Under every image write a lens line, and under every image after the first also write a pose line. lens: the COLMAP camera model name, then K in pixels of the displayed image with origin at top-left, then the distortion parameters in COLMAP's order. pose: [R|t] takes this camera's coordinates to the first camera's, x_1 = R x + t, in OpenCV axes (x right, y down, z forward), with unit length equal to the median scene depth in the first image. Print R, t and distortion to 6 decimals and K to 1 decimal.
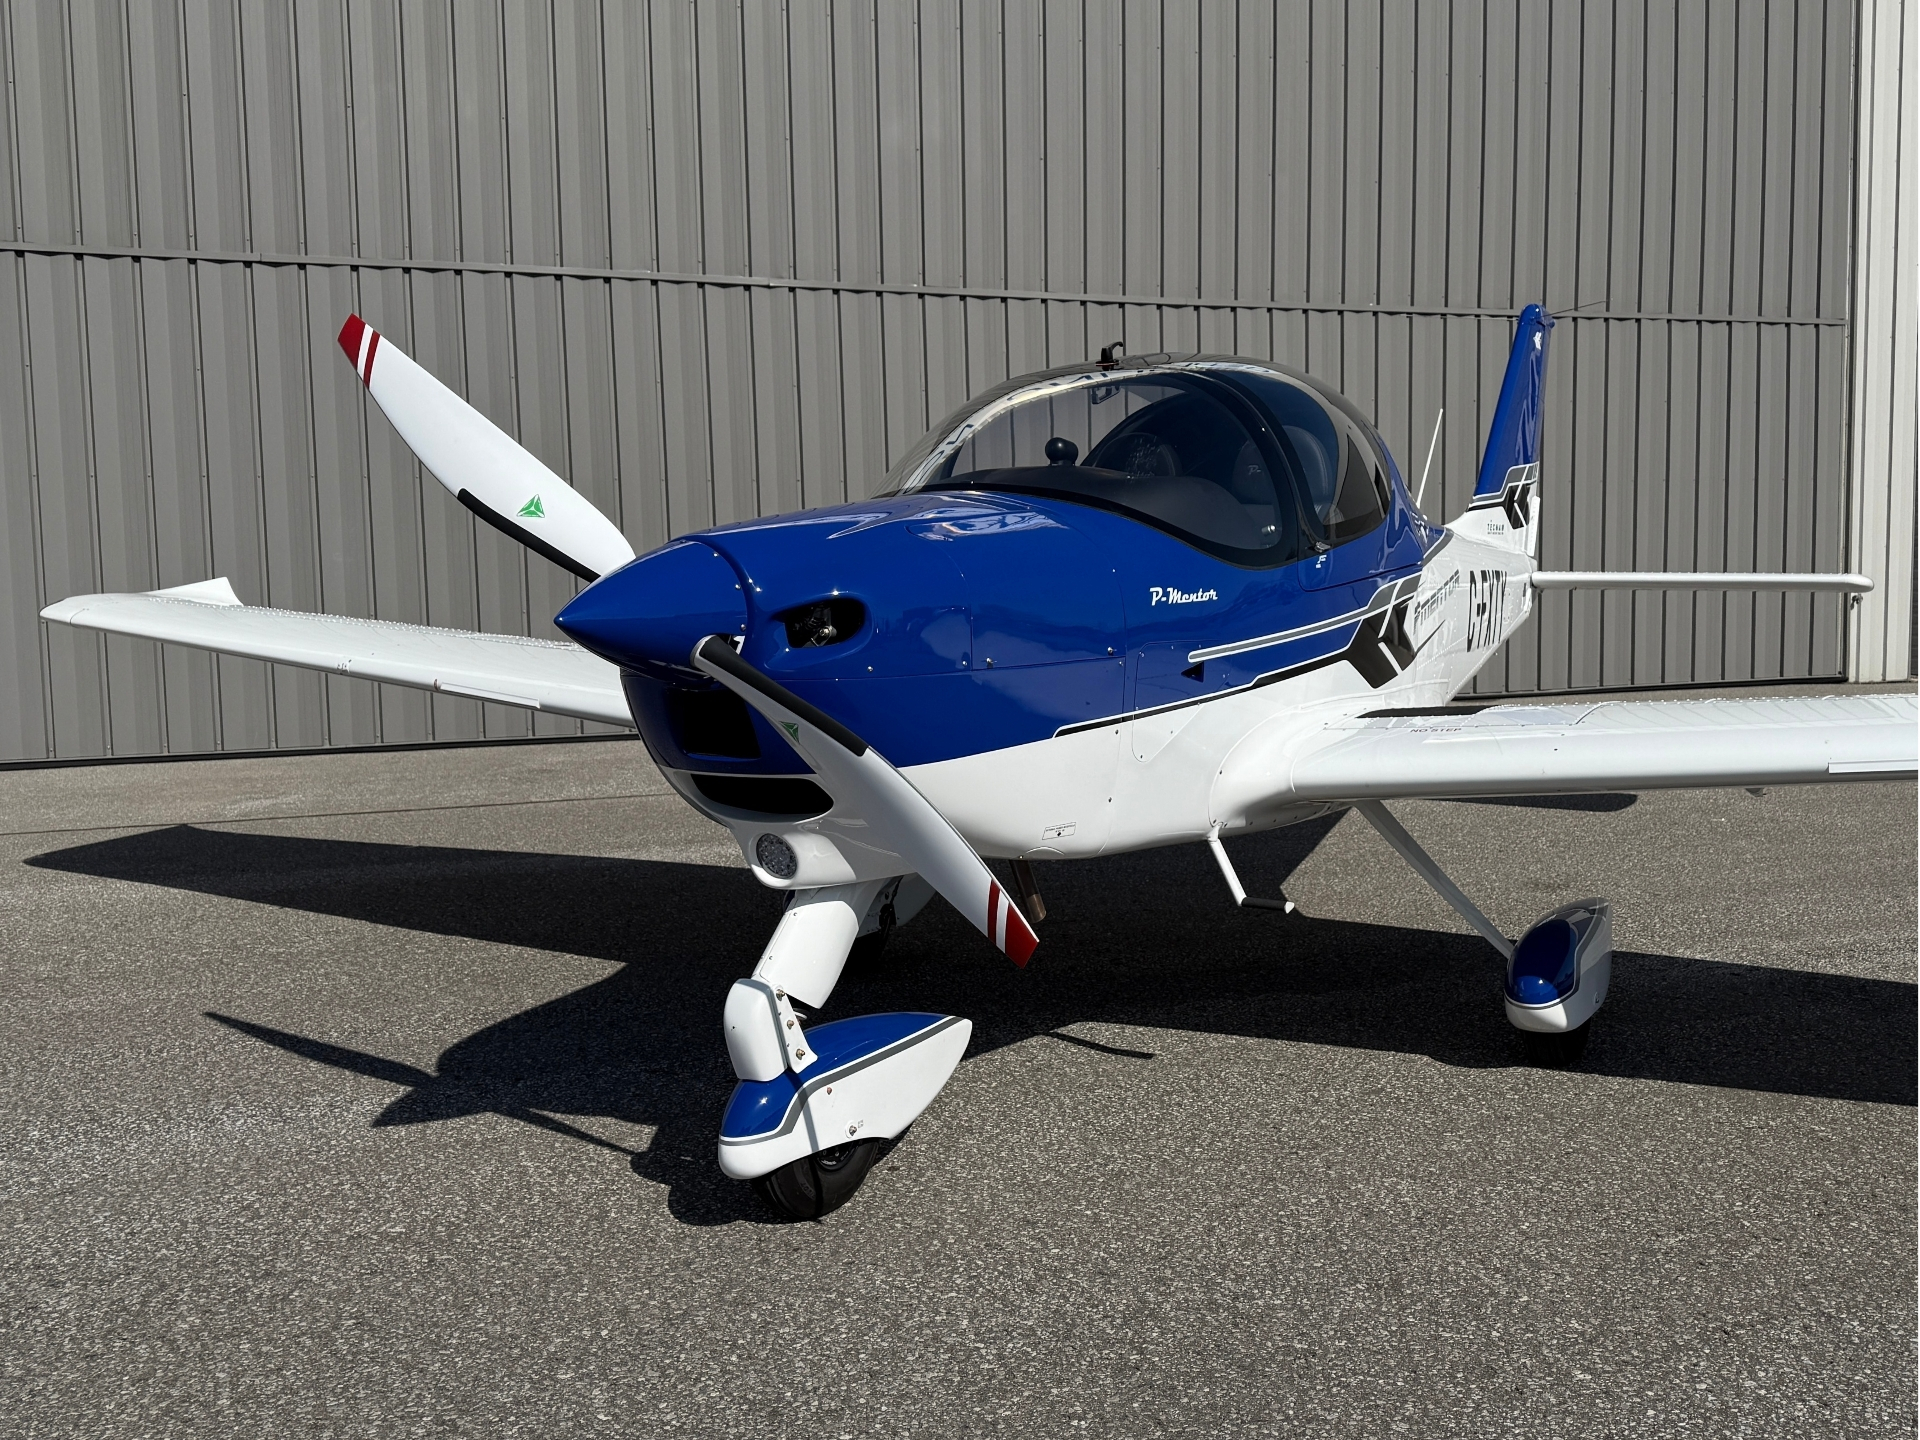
lens RADIAL K [[1810.4, 0, 1106.1], [0, 1810.4, 711.5], [0, 0, 1]] dist [0.193723, -0.402752]
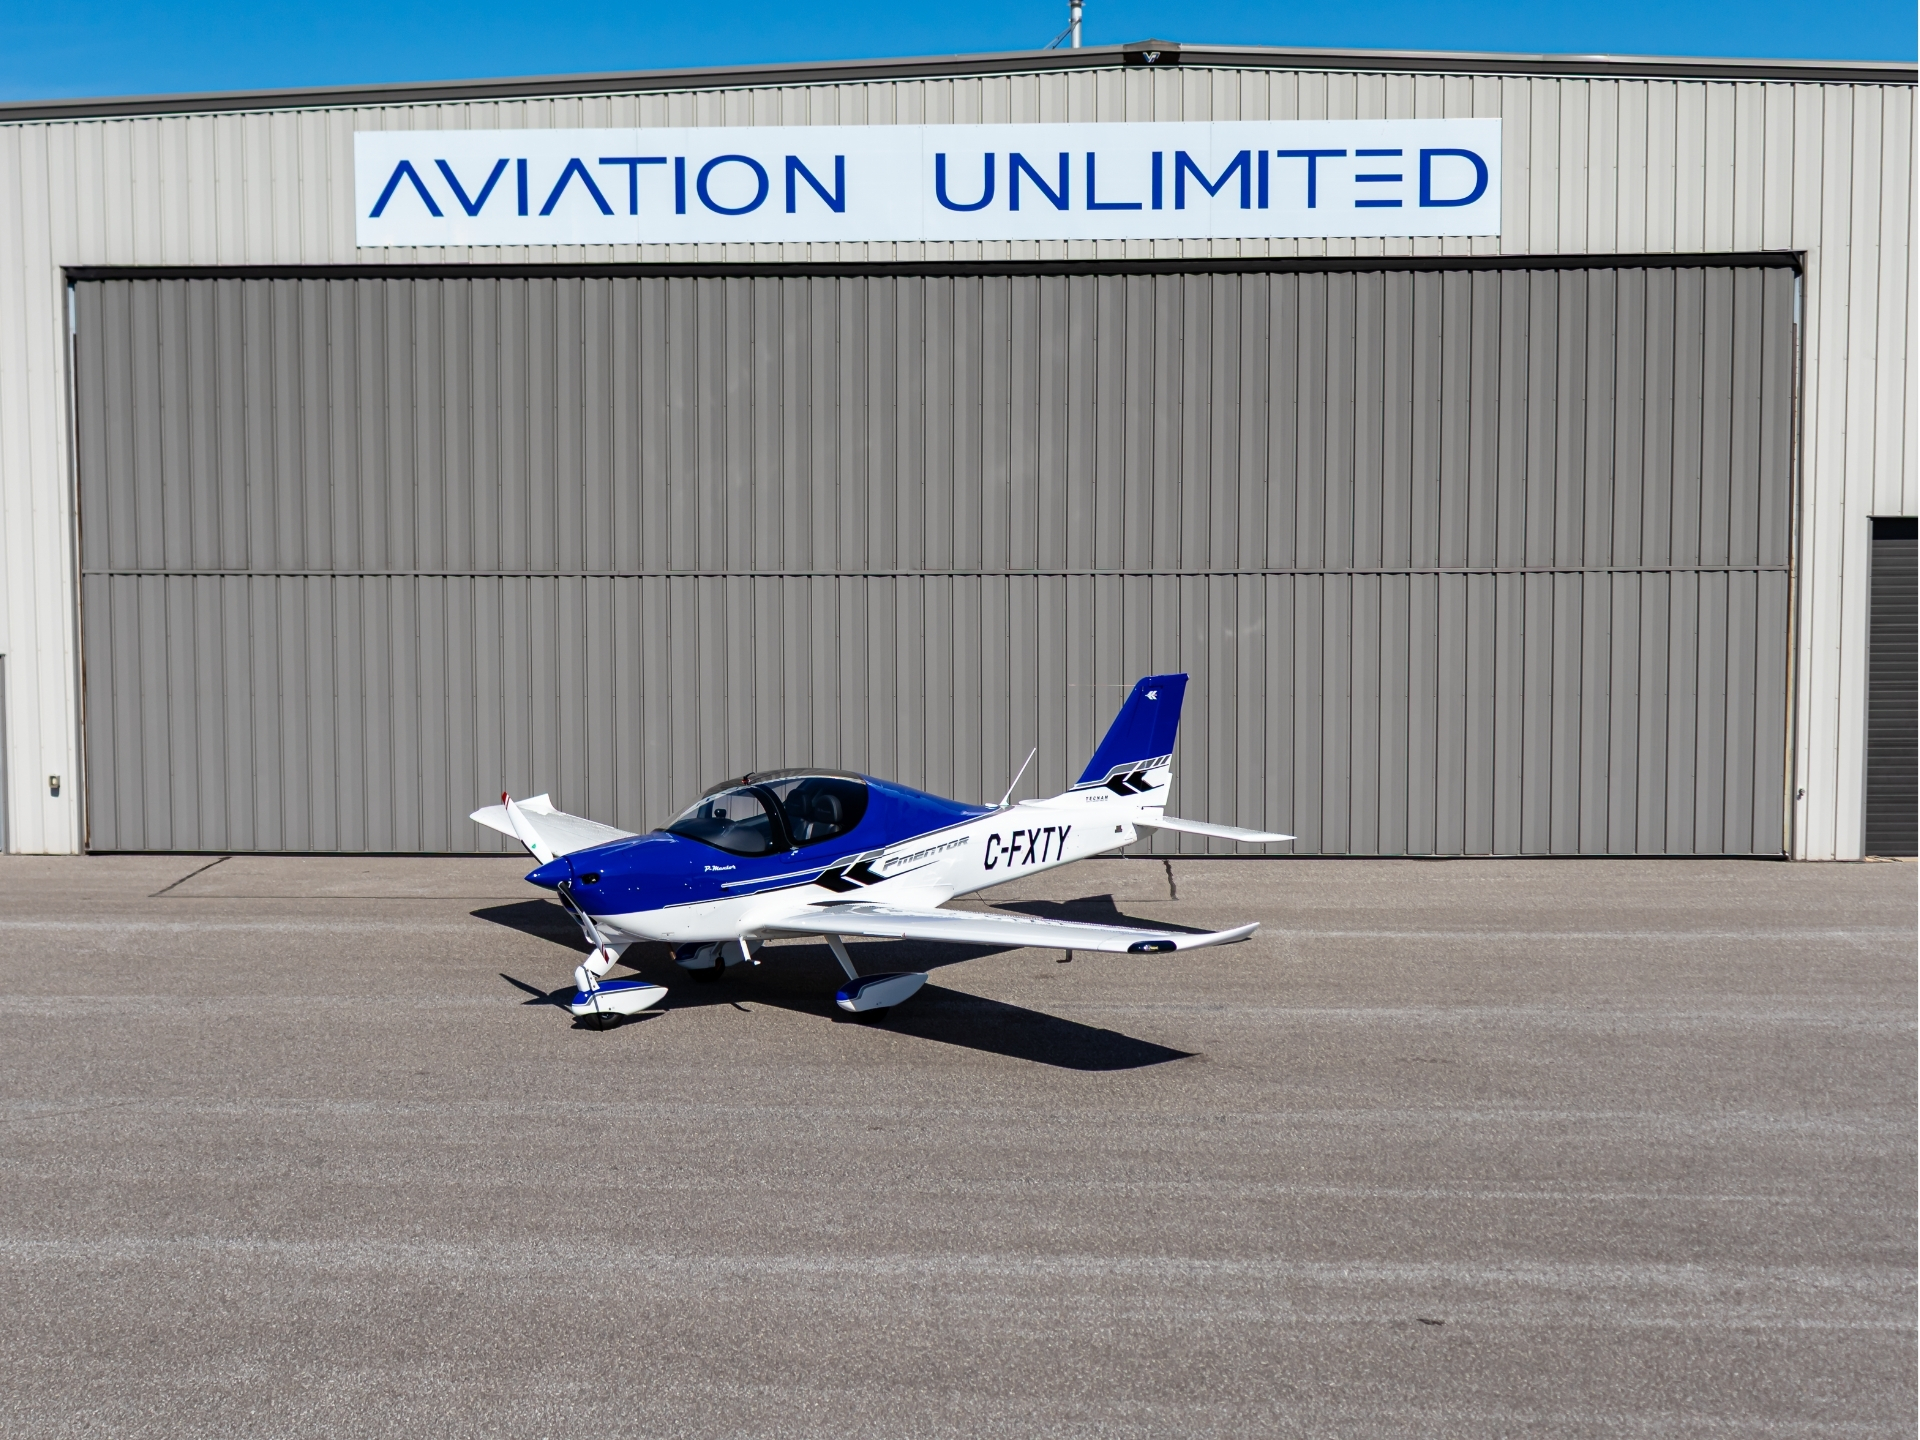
lens RADIAL K [[2643.3, 0, 883.0], [0, 2643.3, 725.0], [0, 0, 1]] dist [-0.039223, -0.028658]
pose [[0.906391, 0.042232, -0.420323, 1.932689], [-0.042235, 0.999064, 0.009306, -0.315691], [0.420323, 0.009318, 0.907327, -2.720343]]
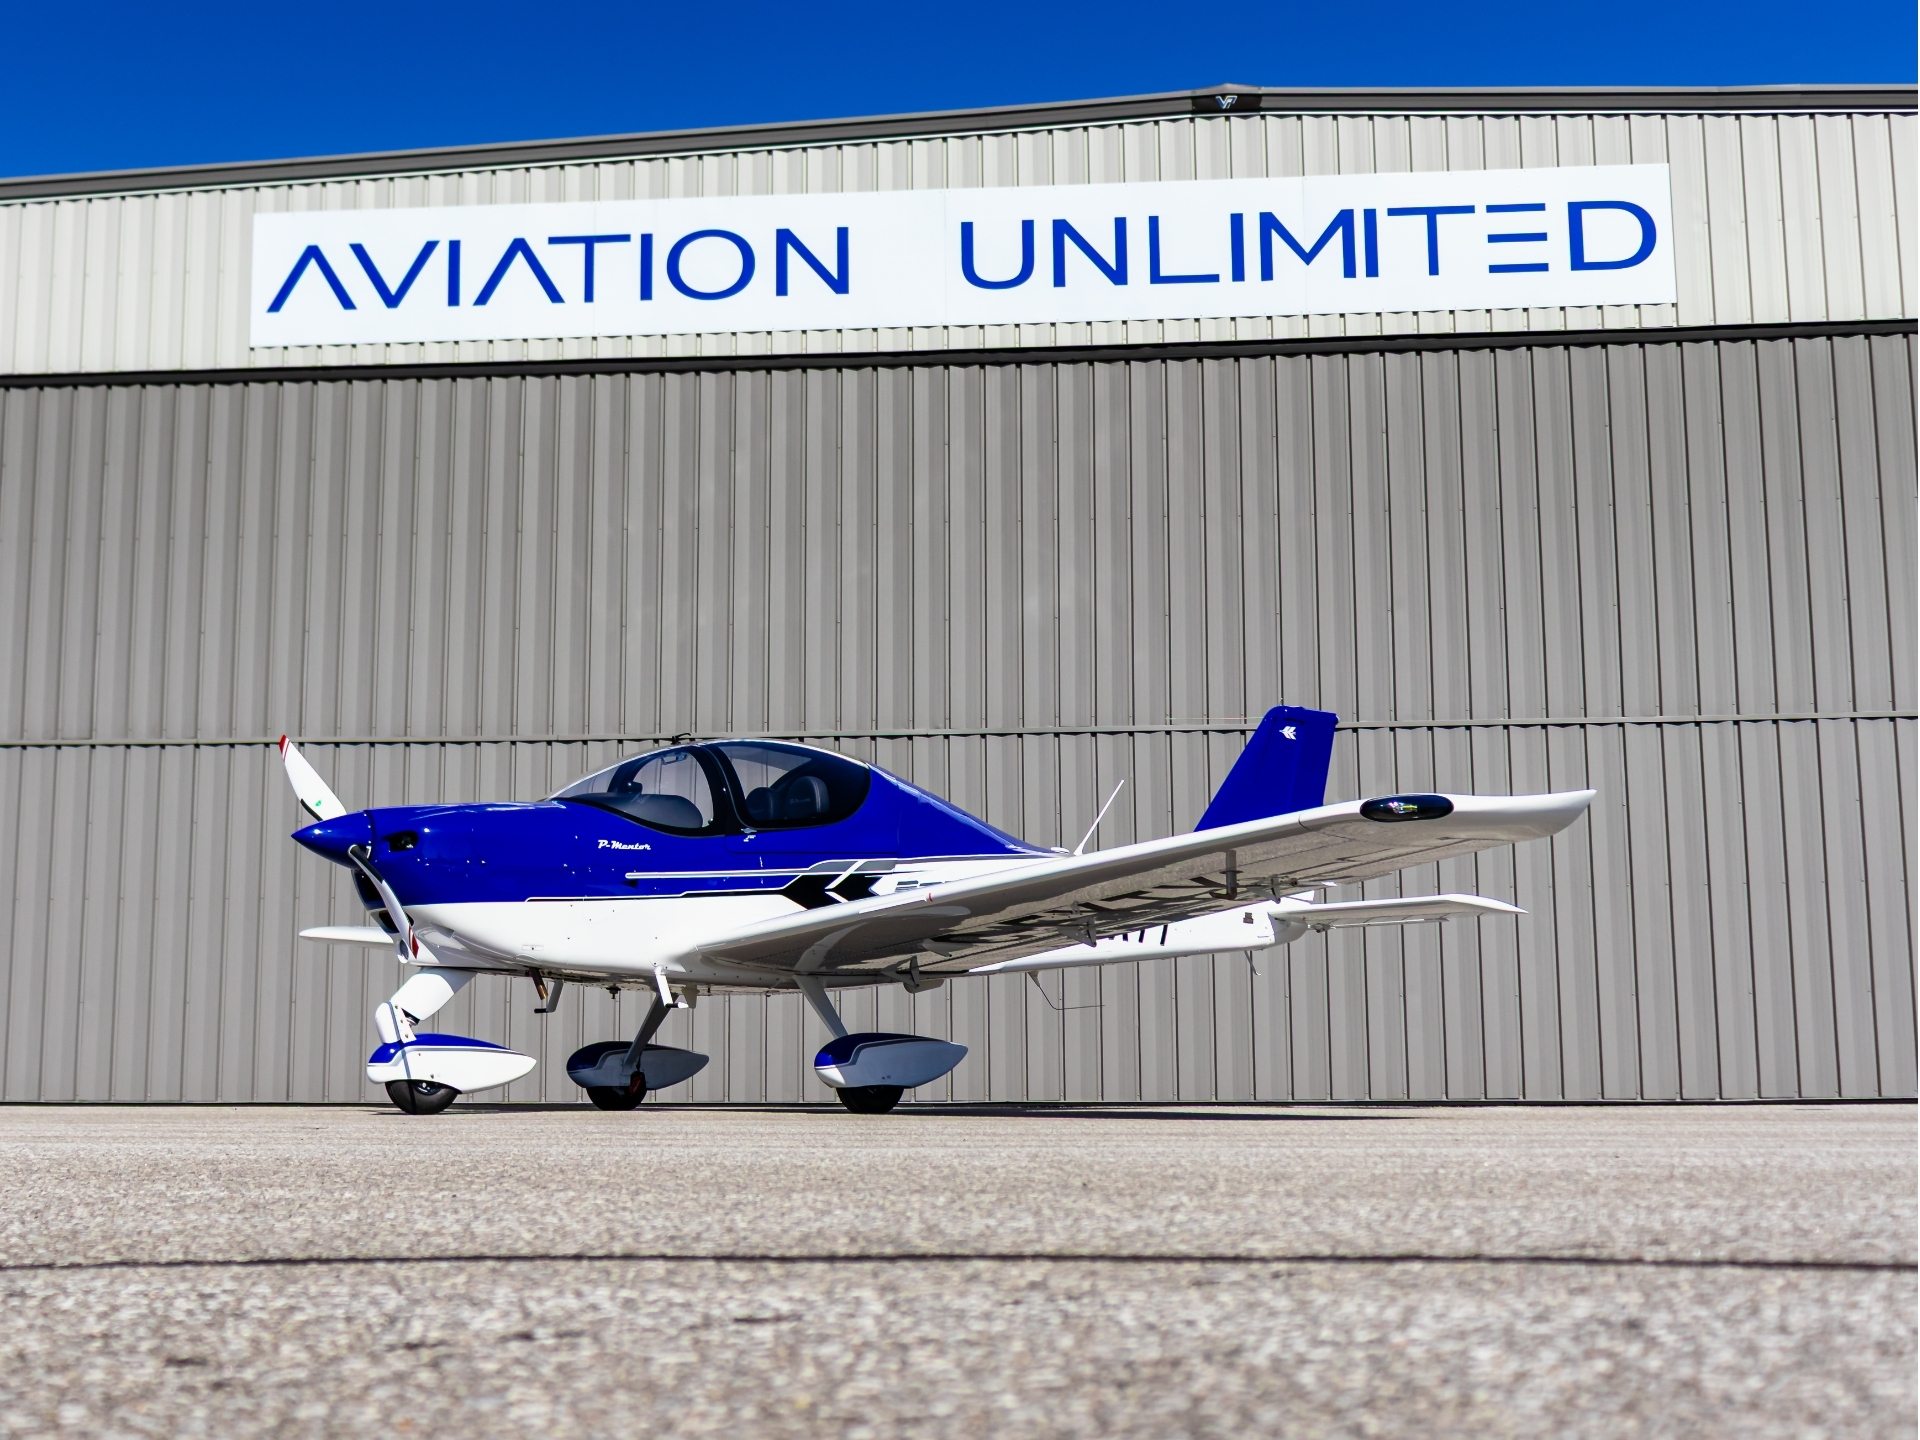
lens RADIAL K [[2381.4, 0, 822.3], [0, 2381.4, 760.6], [0, 0, 1]] dist [-0.013465, -0.004339]
pose [[0.892518, -0.054618, -0.447692, 1.180470], [-0.049534, 0.974764, -0.217671, 0.339183], [0.448283, 0.216451, 0.867290, -1.020840]]
